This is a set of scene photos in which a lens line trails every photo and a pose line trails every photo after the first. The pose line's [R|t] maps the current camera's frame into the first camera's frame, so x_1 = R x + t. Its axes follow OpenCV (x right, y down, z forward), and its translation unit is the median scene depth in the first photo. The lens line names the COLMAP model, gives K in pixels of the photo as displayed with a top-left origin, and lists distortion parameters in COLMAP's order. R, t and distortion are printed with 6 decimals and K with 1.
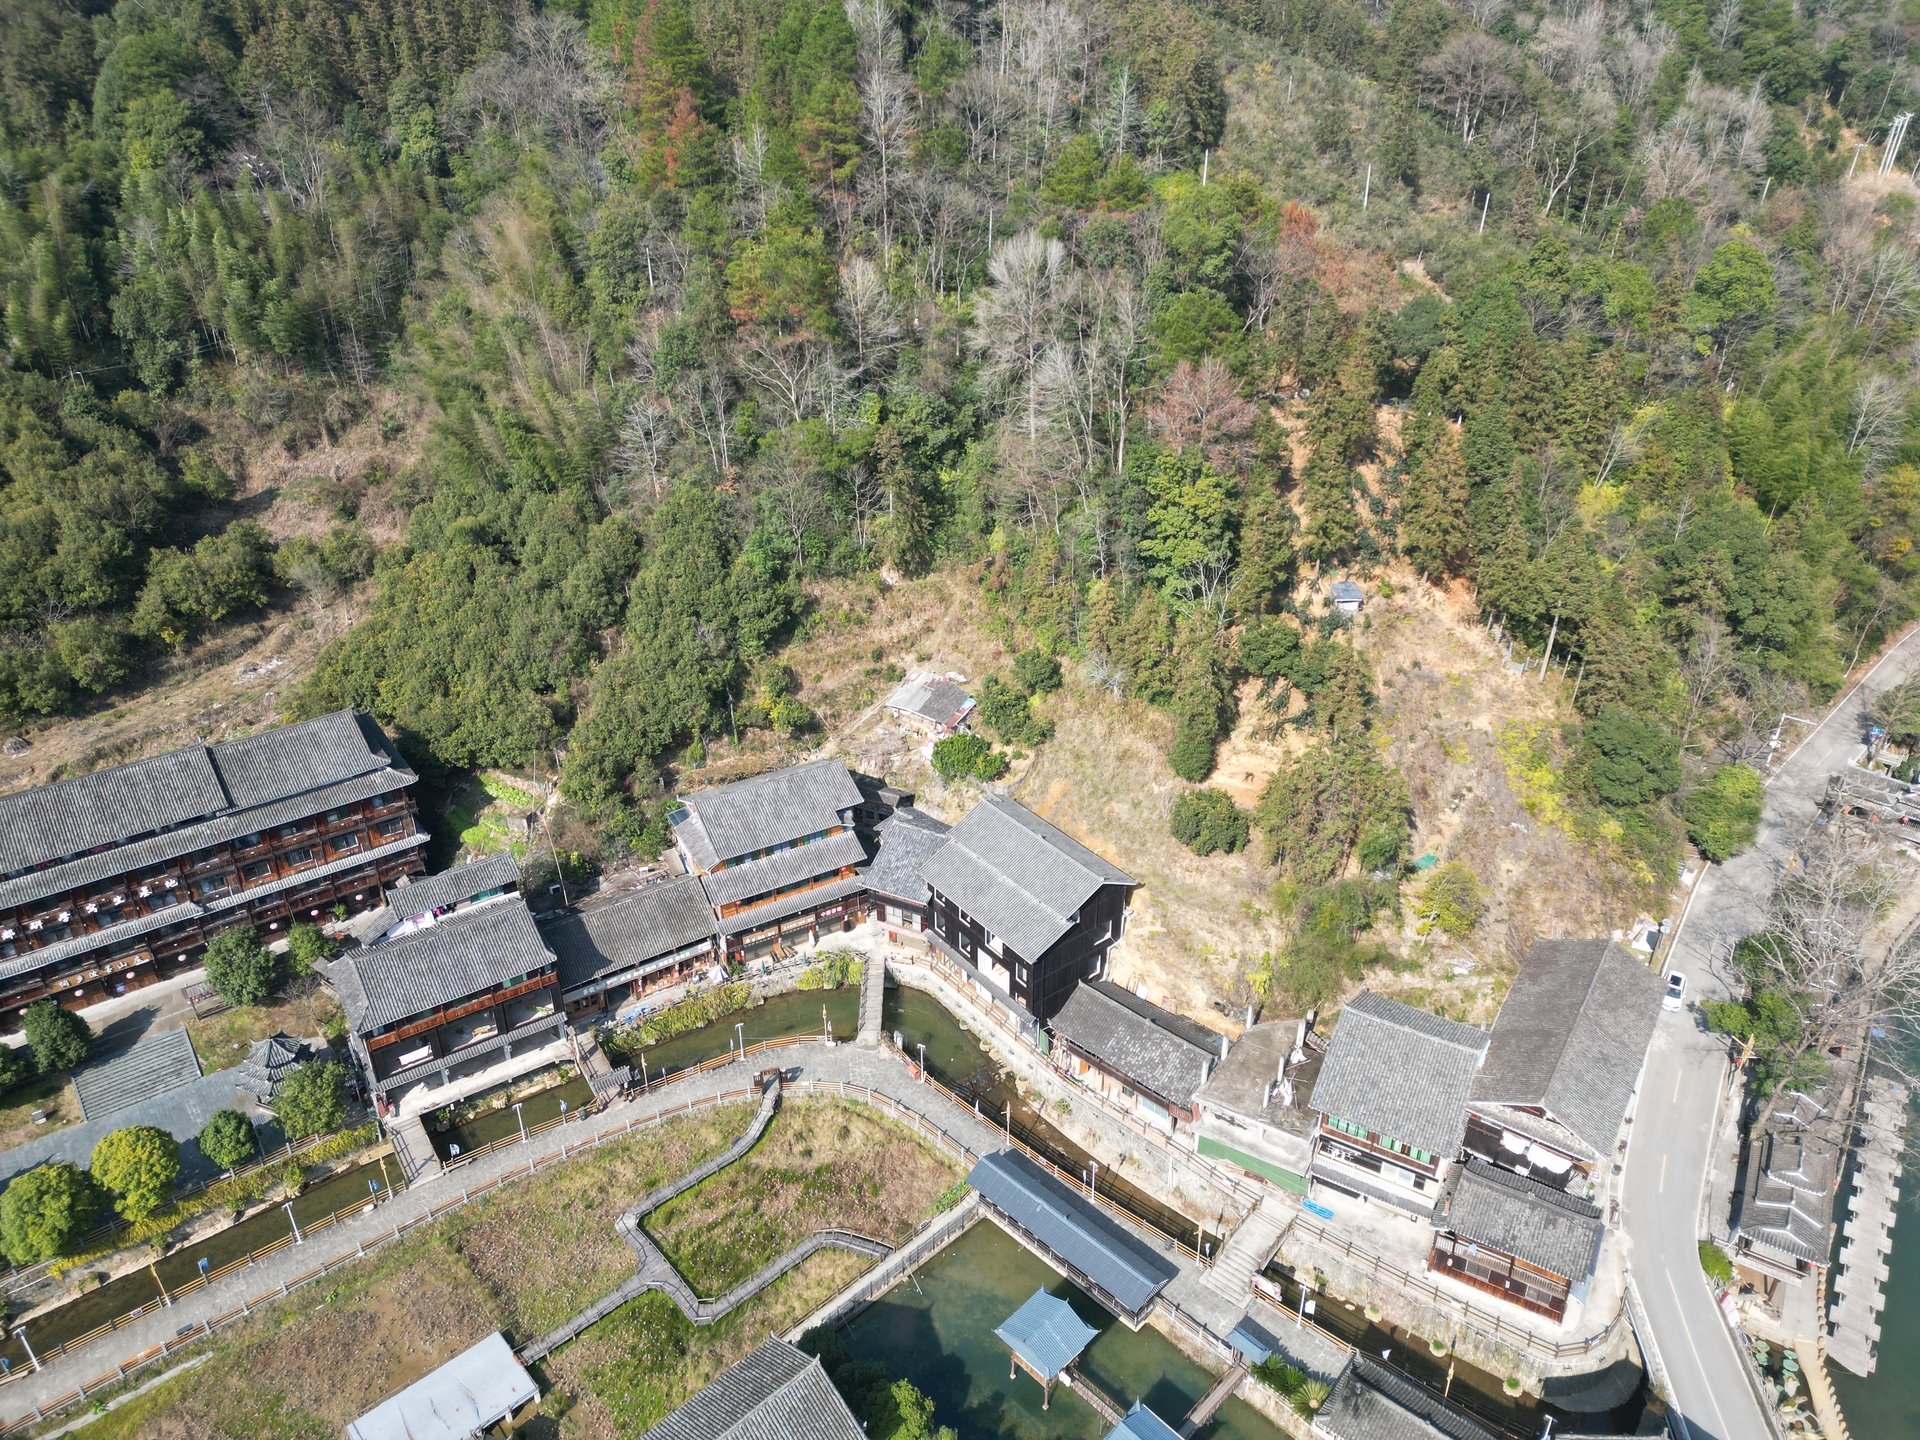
lens RADIAL K [[1334.6, 0, 964.0], [0, 1334.6, 722.1], [0, 0, 1]] dist [0.087907, -0.085727]
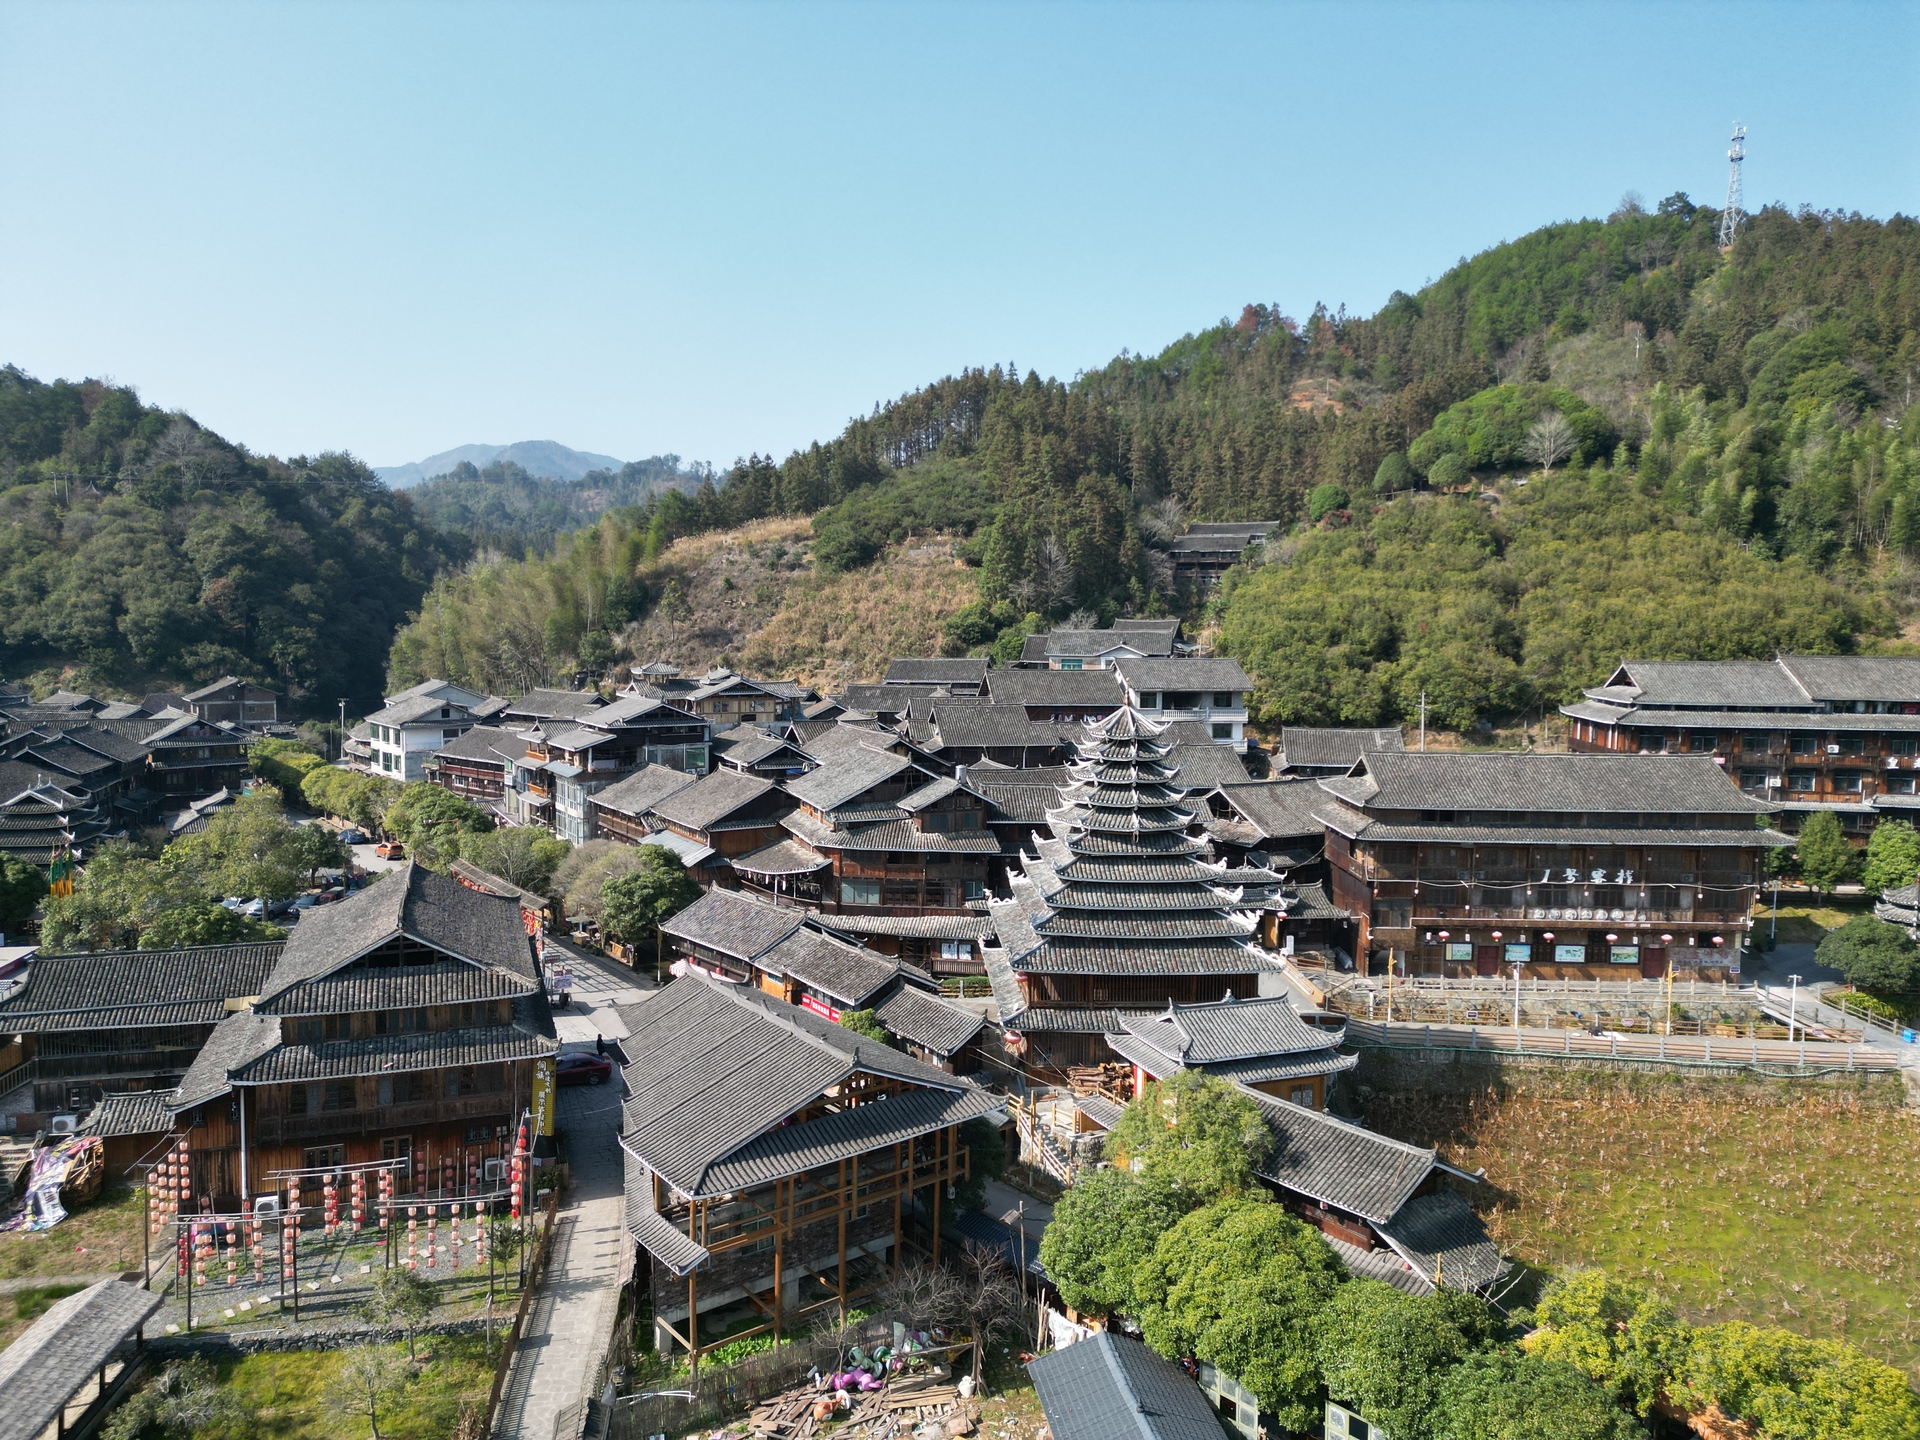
lens RADIAL K [[1334.6, 0, 967.4], [0, 1334.6, 717.5], [0, 0, 1]] dist [0.087907, -0.085727]
pose [[0.708419, 0.064752, -0.702816, -0.470611], [-0.353829, 0.894194, -0.274267, 0.607916], [0.610694, 0.442972, 0.656375, -0.080944]]
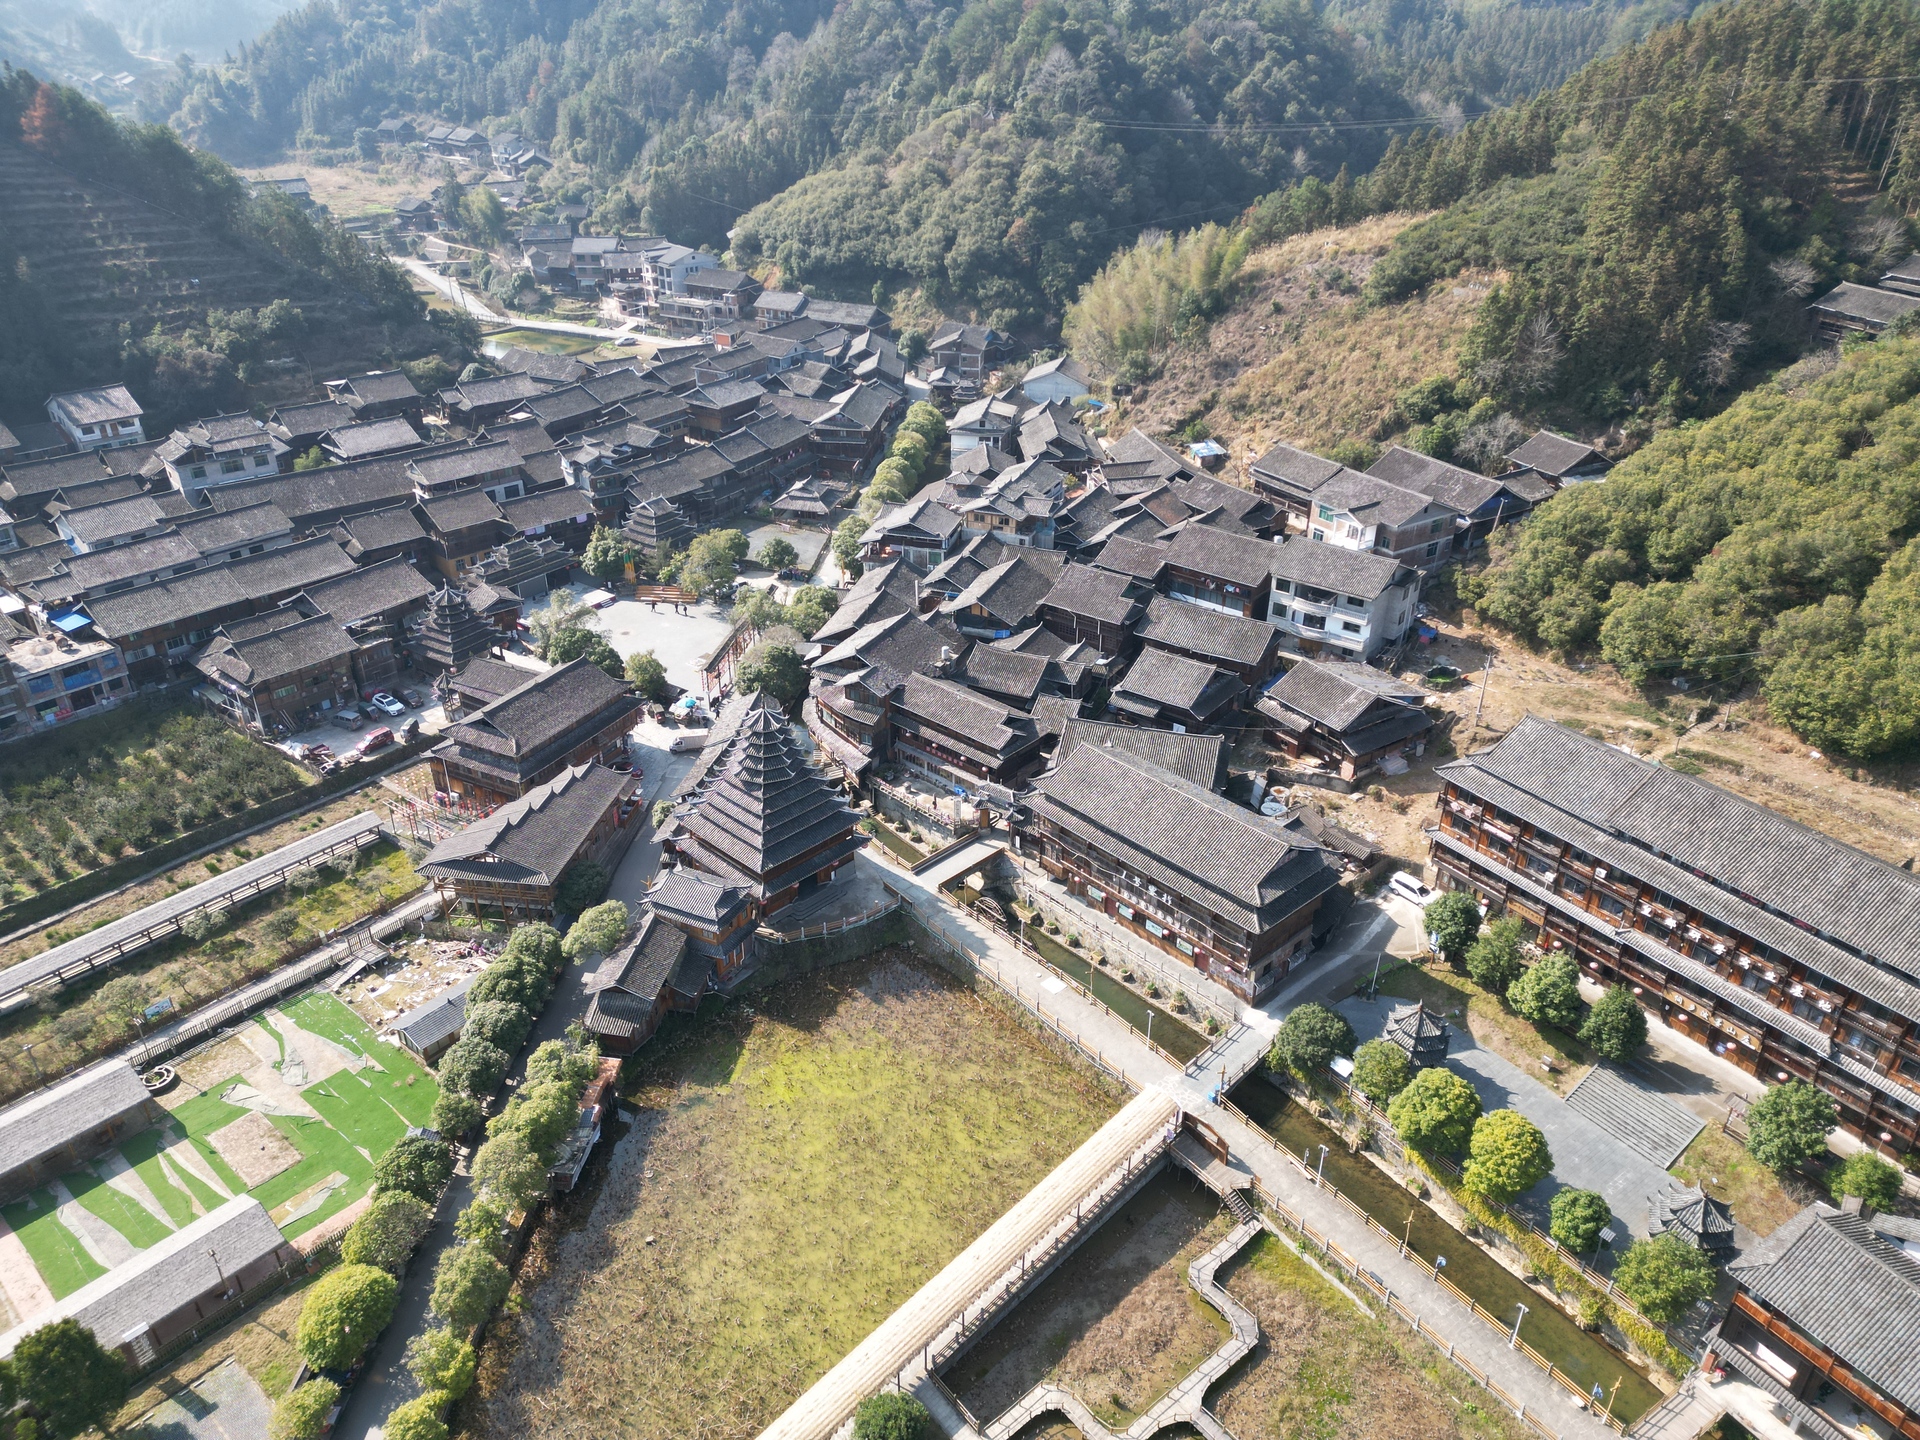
lens RADIAL K [[1334.6, 0, 962.6], [0, 1334.6, 721.0], [0, 0, 1]] dist [0.087907, -0.085727]
pose [[-0.034234, 0.485374, -0.873636, 0.094484], [-0.488663, 0.754401, 0.438278, -0.126499], [0.871801, 0.441918, 0.211358, 0.271184]]
